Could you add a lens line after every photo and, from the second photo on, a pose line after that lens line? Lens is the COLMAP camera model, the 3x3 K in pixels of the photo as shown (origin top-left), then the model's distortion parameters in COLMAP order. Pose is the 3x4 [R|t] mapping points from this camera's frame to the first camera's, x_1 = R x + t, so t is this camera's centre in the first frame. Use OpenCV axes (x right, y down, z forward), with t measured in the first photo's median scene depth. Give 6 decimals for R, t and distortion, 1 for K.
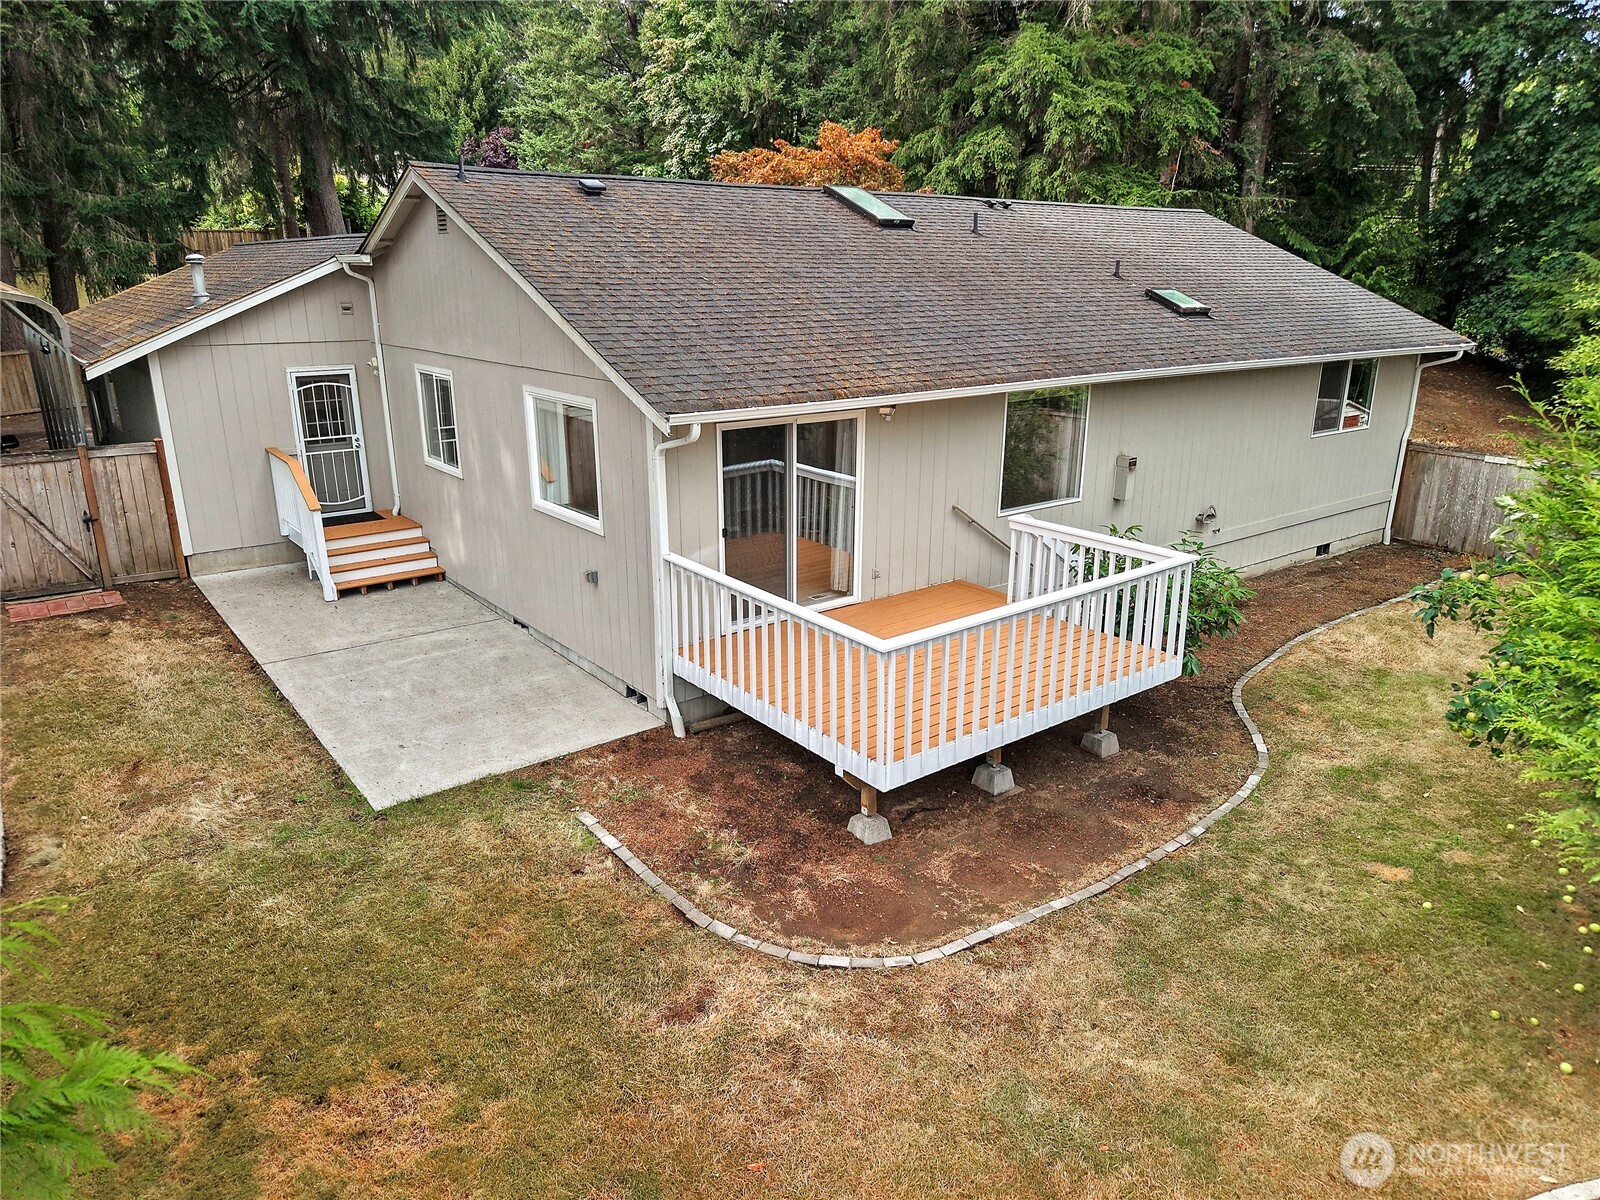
lens RADIAL K [[1050.9, 0, 800.0], [0, 1050.9, 600.0], [0, 0, 1]] dist [0.005442, -0.000701]
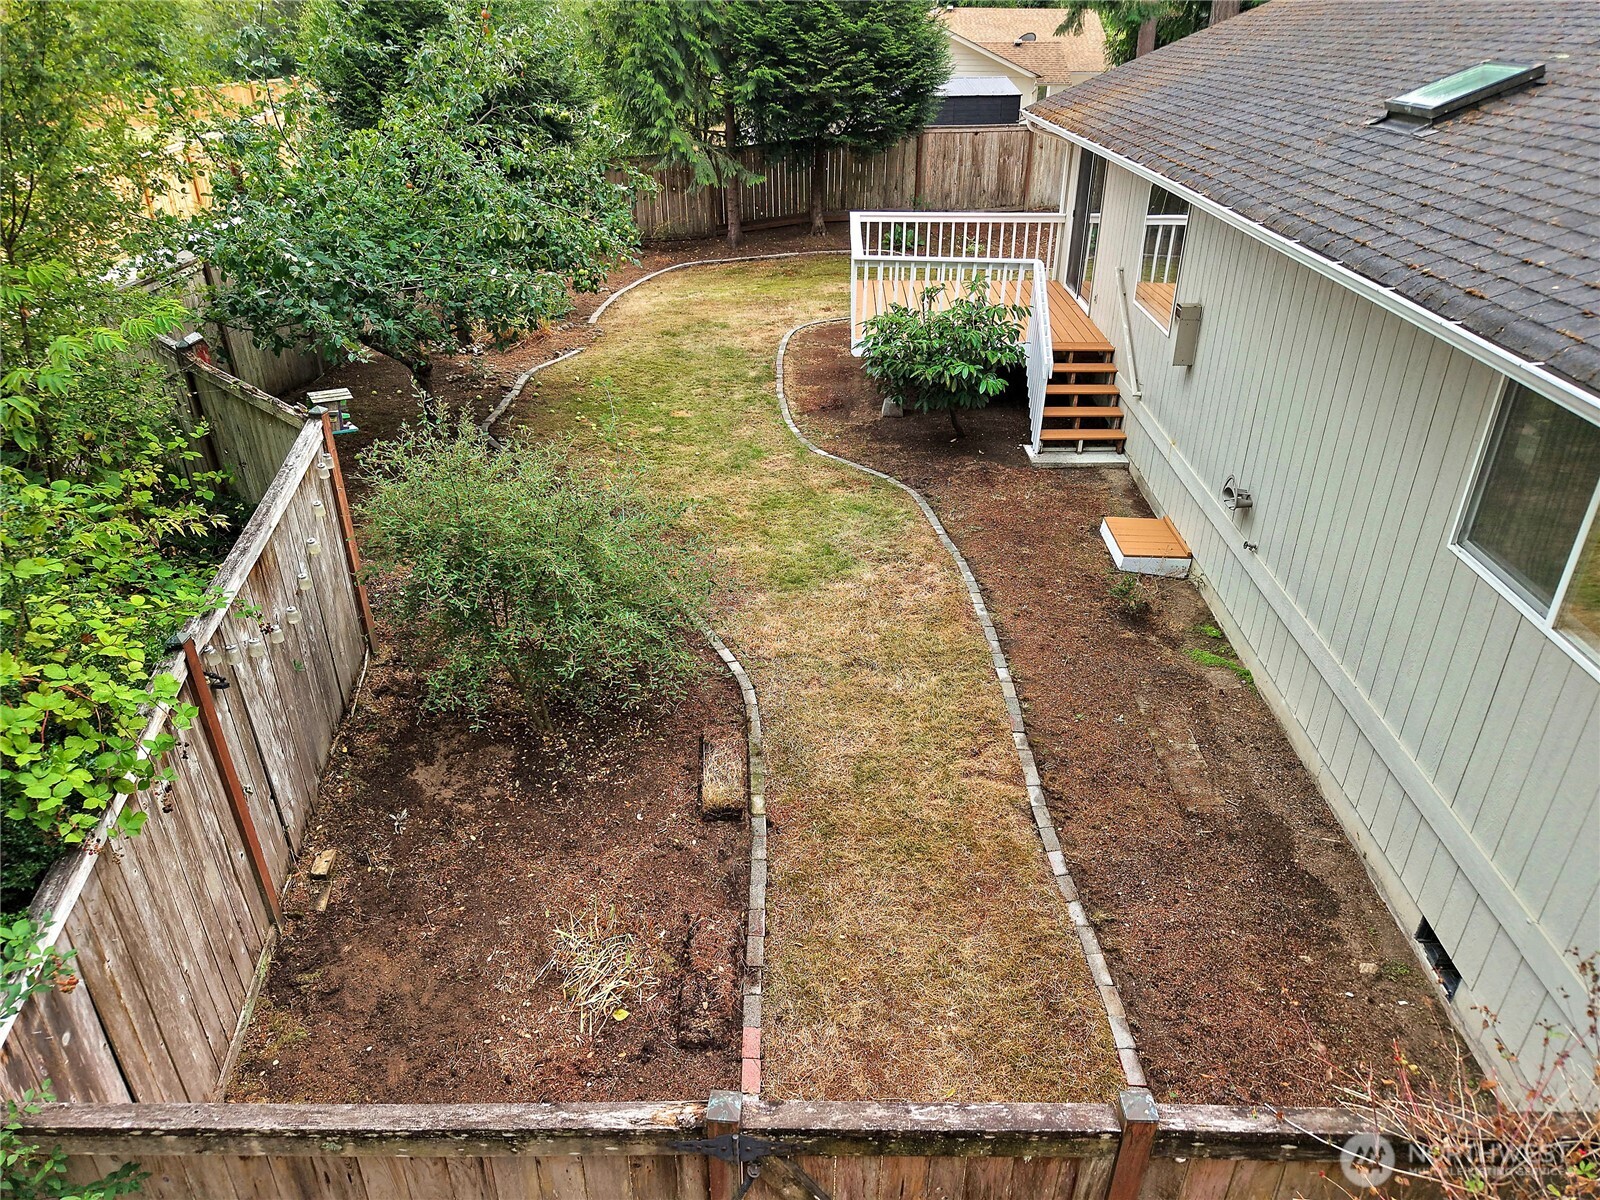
lens RADIAL K [[1050.9, 0, 800.0], [0, 1050.9, 600.0], [0, 0, 1]] dist [0.005442, -0.000701]
pose [[-0.632416, 0.369349, -0.680905, 1.434229], [-0.229671, 0.750079, 0.620187, -0.509380], [0.739798, 0.548600, -0.389533, 1.654388]]
